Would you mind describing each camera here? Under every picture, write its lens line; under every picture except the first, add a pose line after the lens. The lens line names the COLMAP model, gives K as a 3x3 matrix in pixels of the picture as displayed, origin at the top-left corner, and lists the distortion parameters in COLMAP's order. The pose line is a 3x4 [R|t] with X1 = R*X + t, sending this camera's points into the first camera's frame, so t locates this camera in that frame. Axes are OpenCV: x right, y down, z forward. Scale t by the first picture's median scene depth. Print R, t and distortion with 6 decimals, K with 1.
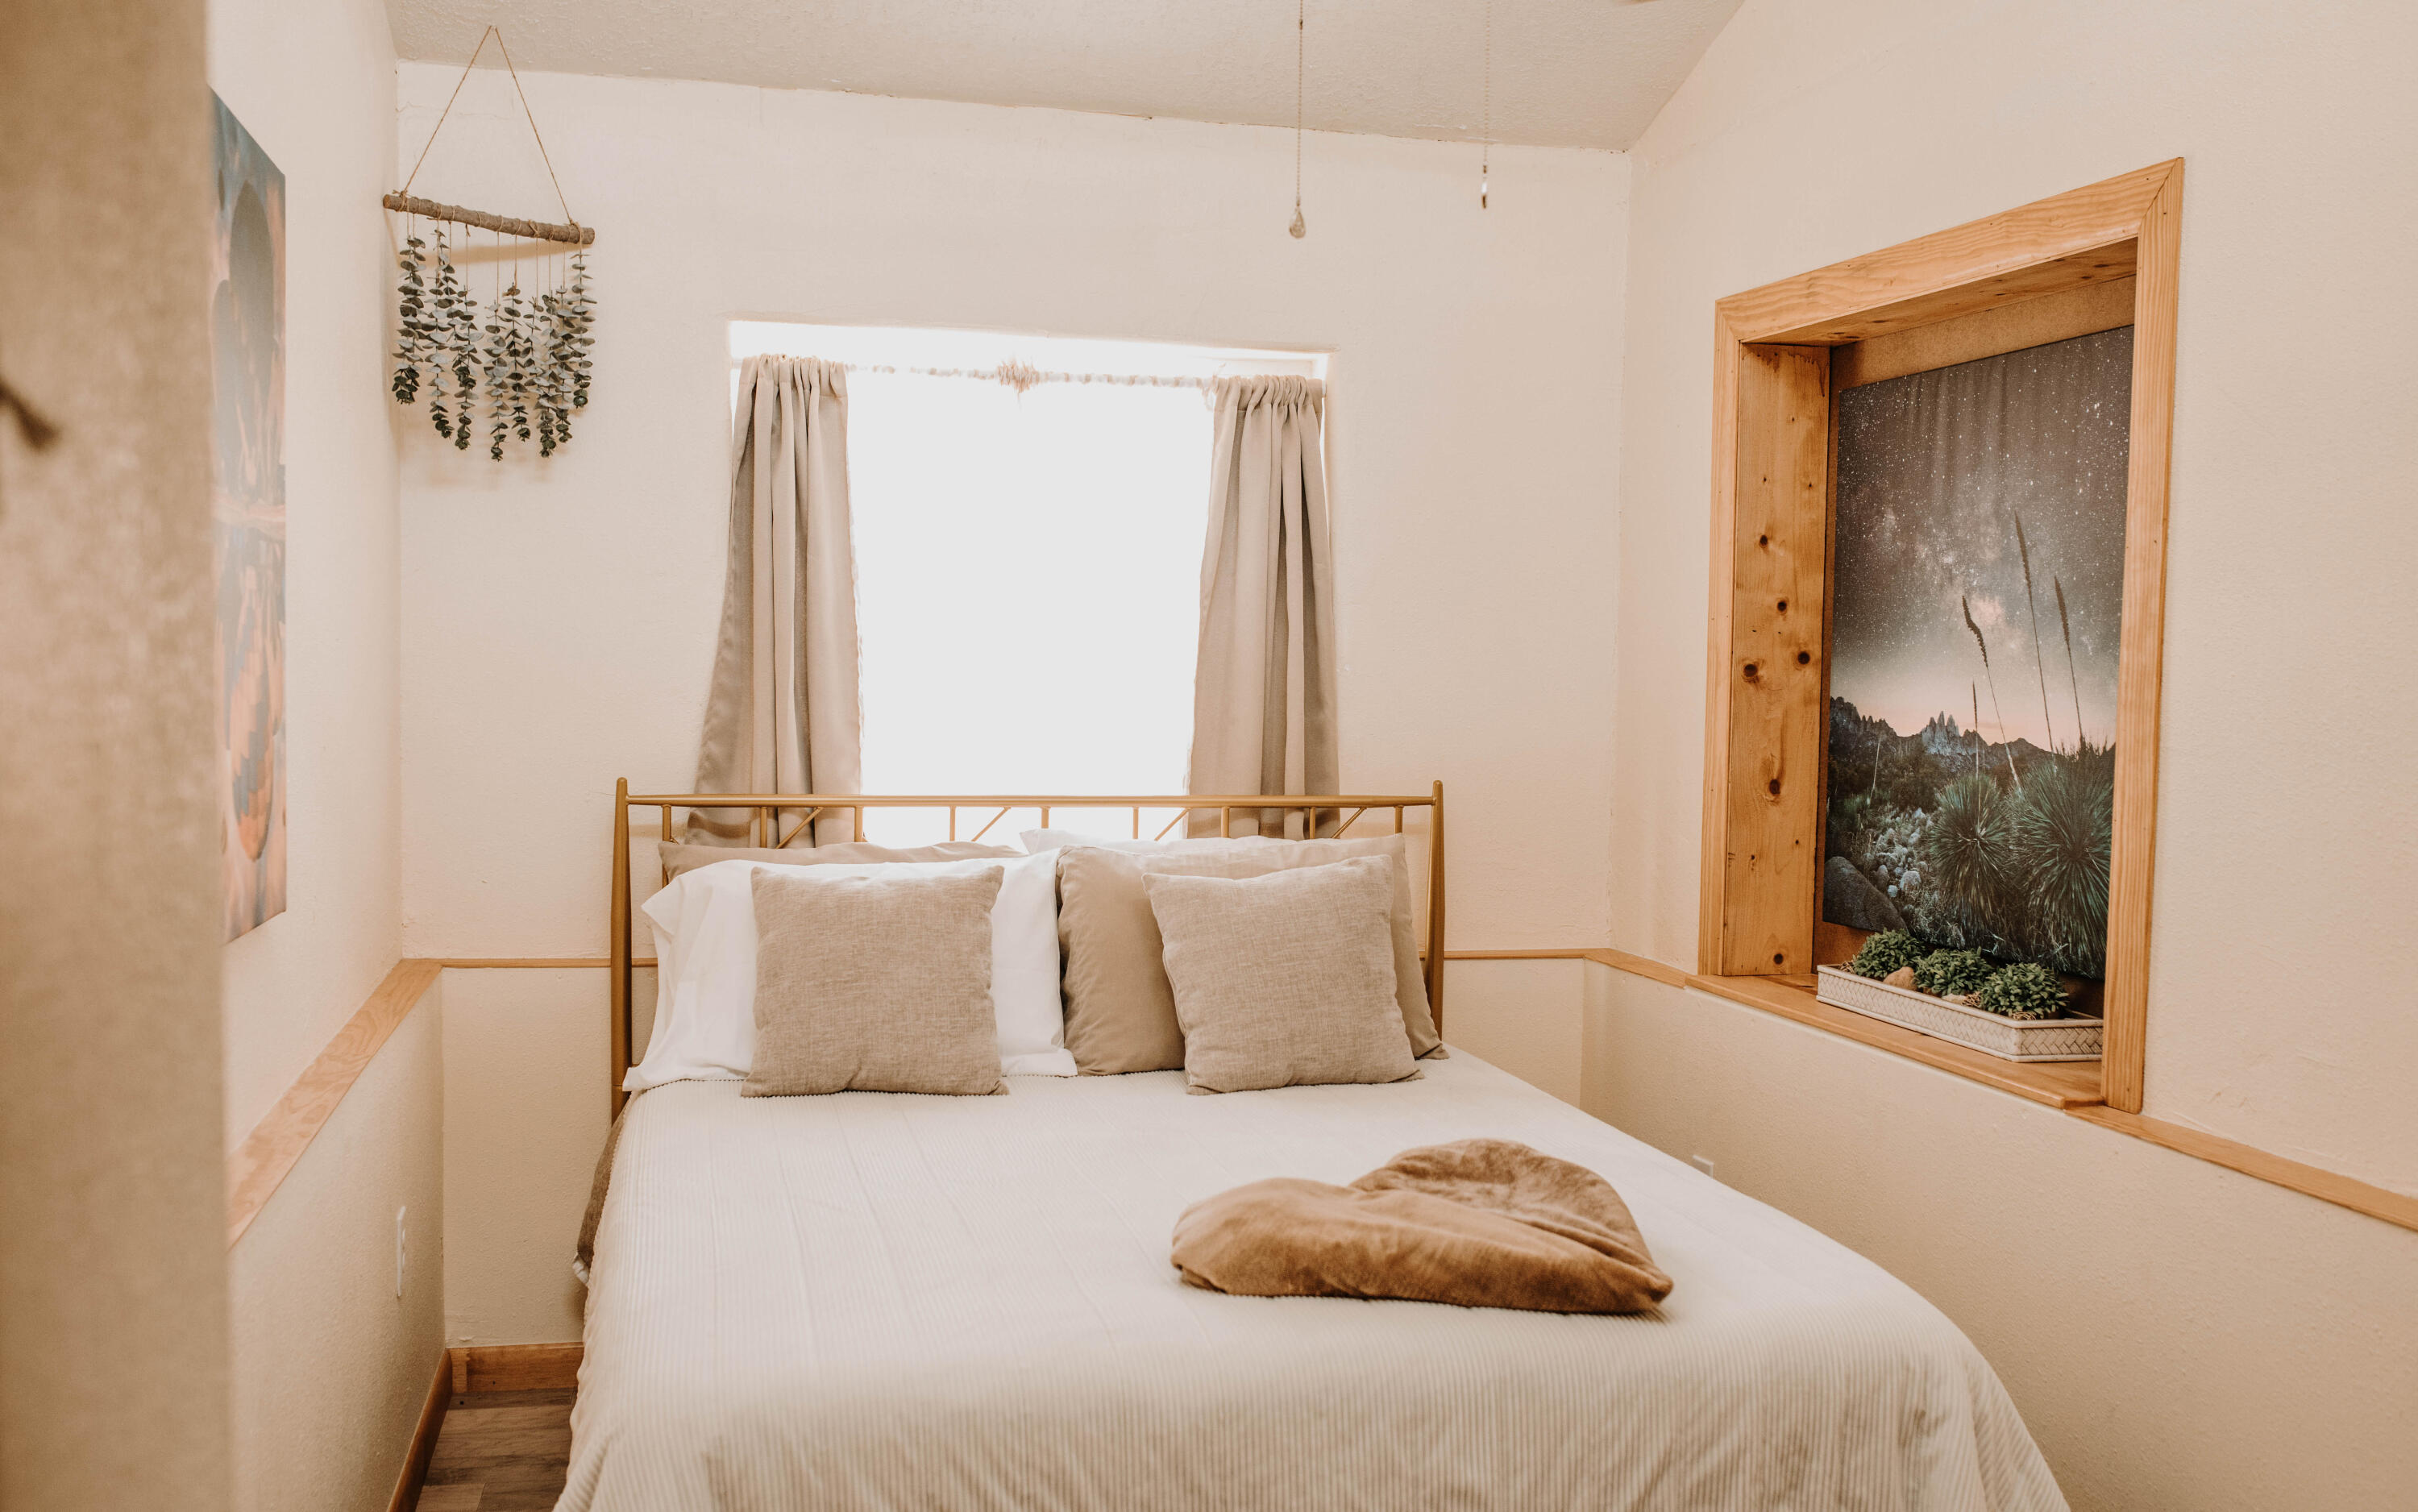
lens RADIAL K [[2369.2, 0, 1283.2], [0, 2369.2, 817.3], [0, 0, 1]] dist [-0.036706, 0.000000]
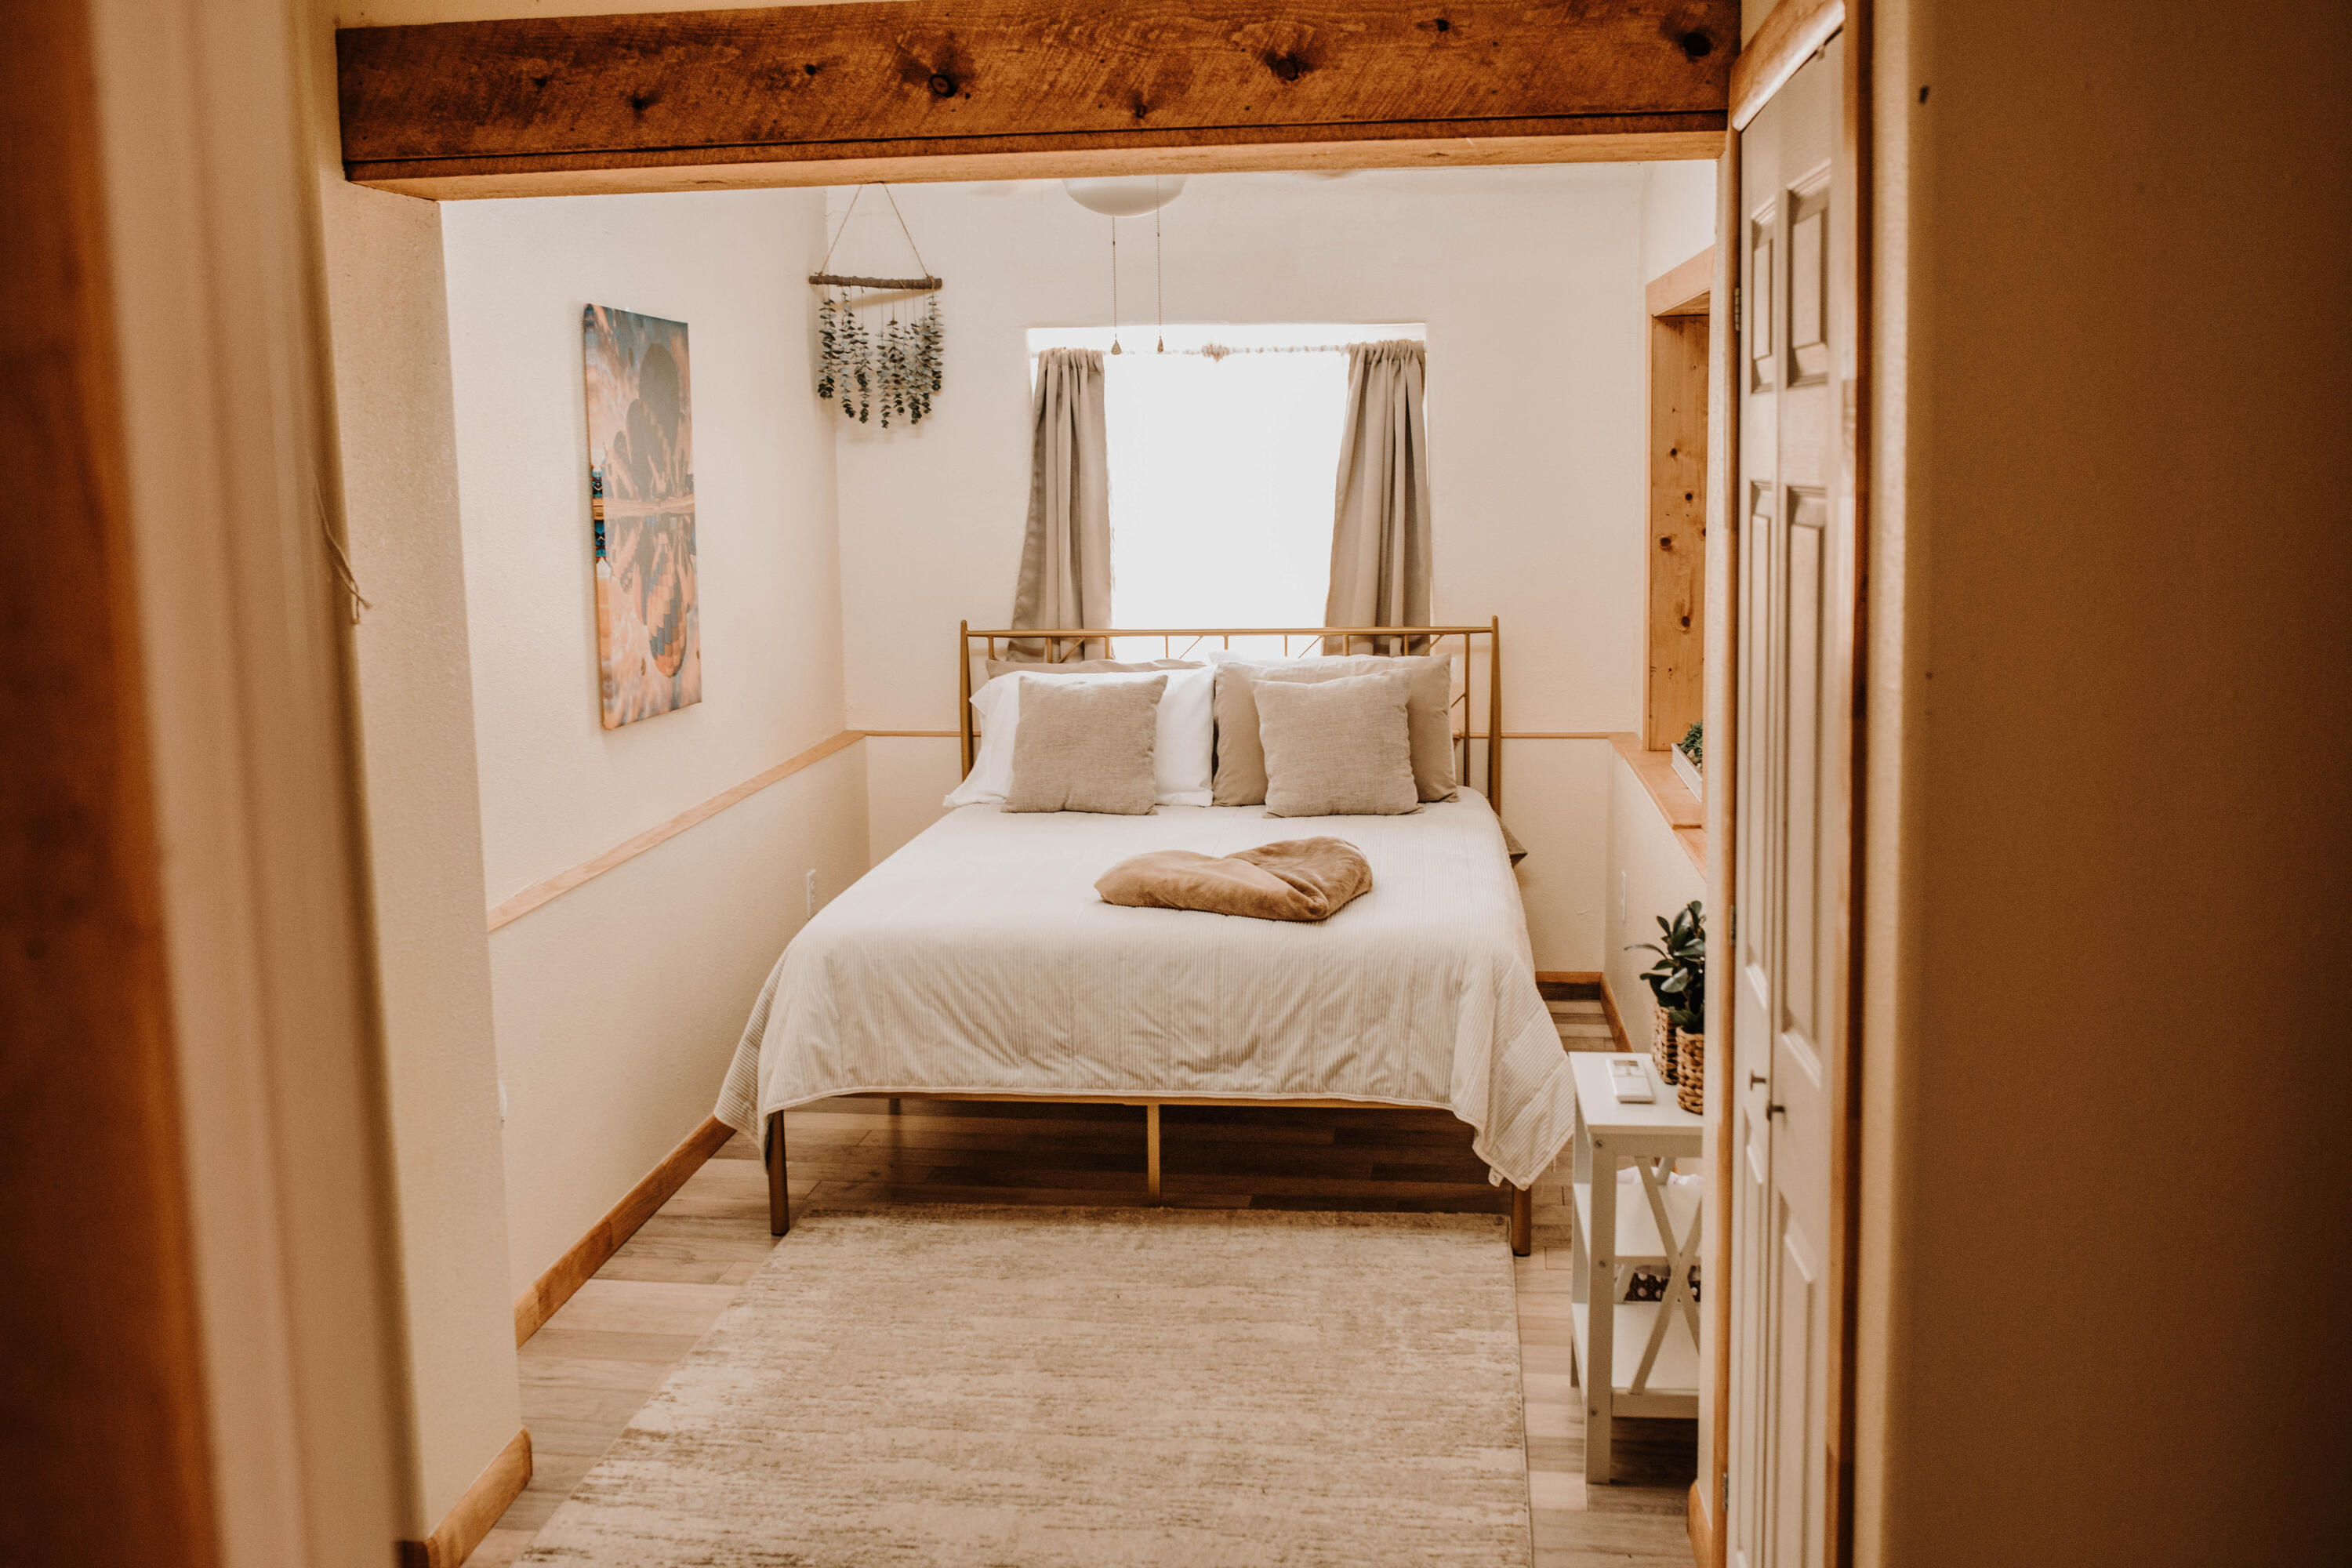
lens RADIAL K [[2259.1, 0, 1173.6], [0, 2259.1, 781.5], [0, 0, 1]] dist [-0.013703, 0.000000]
pose [[0.940447, 0.018183, -0.339454, 0.388326], [0.007558, 0.997203, 0.074355, -0.020546], [0.339857, -0.072493, 0.937679, -0.420027]]
